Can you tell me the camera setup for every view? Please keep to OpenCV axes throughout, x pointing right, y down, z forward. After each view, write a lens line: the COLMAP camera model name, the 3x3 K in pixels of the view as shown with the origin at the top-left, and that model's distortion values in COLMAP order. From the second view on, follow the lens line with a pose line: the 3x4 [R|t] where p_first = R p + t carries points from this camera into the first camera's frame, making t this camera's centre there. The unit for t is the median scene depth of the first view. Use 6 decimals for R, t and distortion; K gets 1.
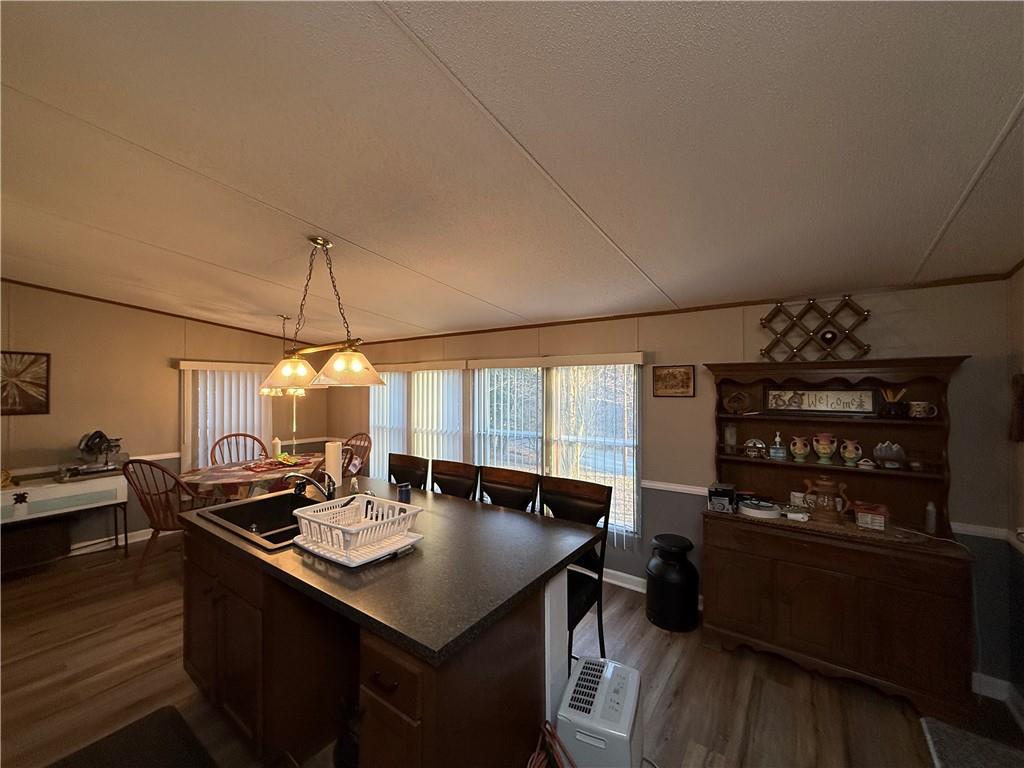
lens RADIAL K [[409.9, 0, 512.5], [0, 409.9, 383.5], [0, 0, 1]] dist [0.002426, -0.000938]
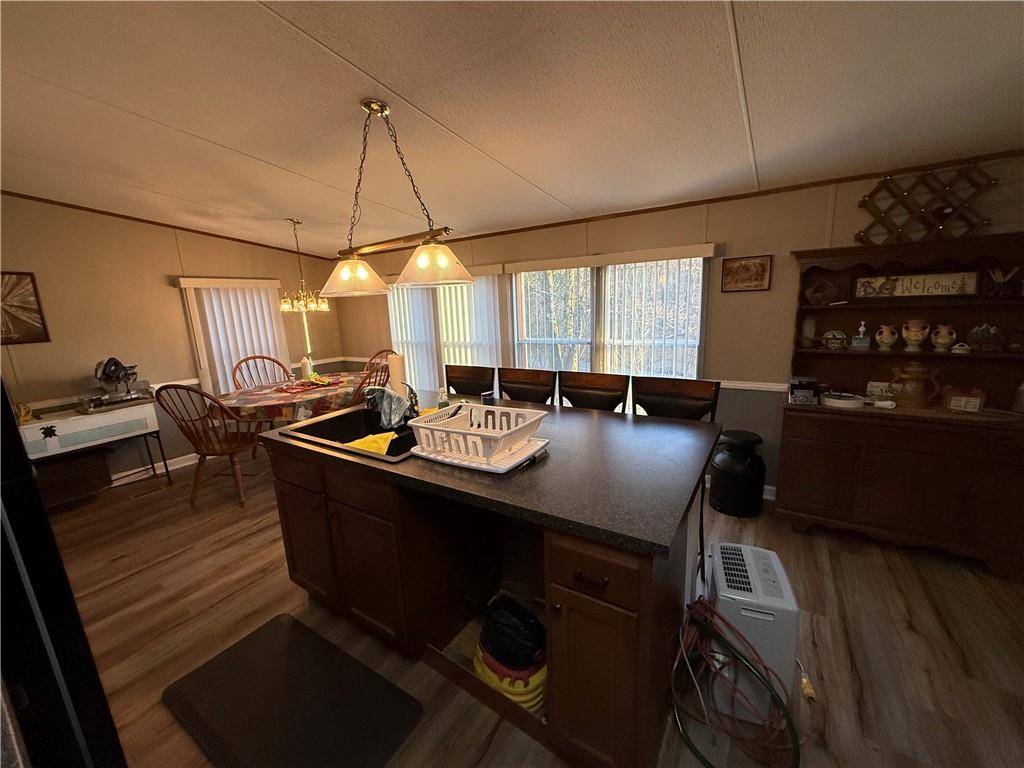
lens RADIAL K [[409.9, 0, 510.3], [0, 409.9, 384.3], [0, 0, 1]] dist [0.002426, -0.000938]
pose [[0.997980, -0.049663, 0.039626, -0.217030], [0.040666, 0.978504, 0.202177, 0.032670], [-0.048815, -0.200157, 0.978547, 0.065345]]
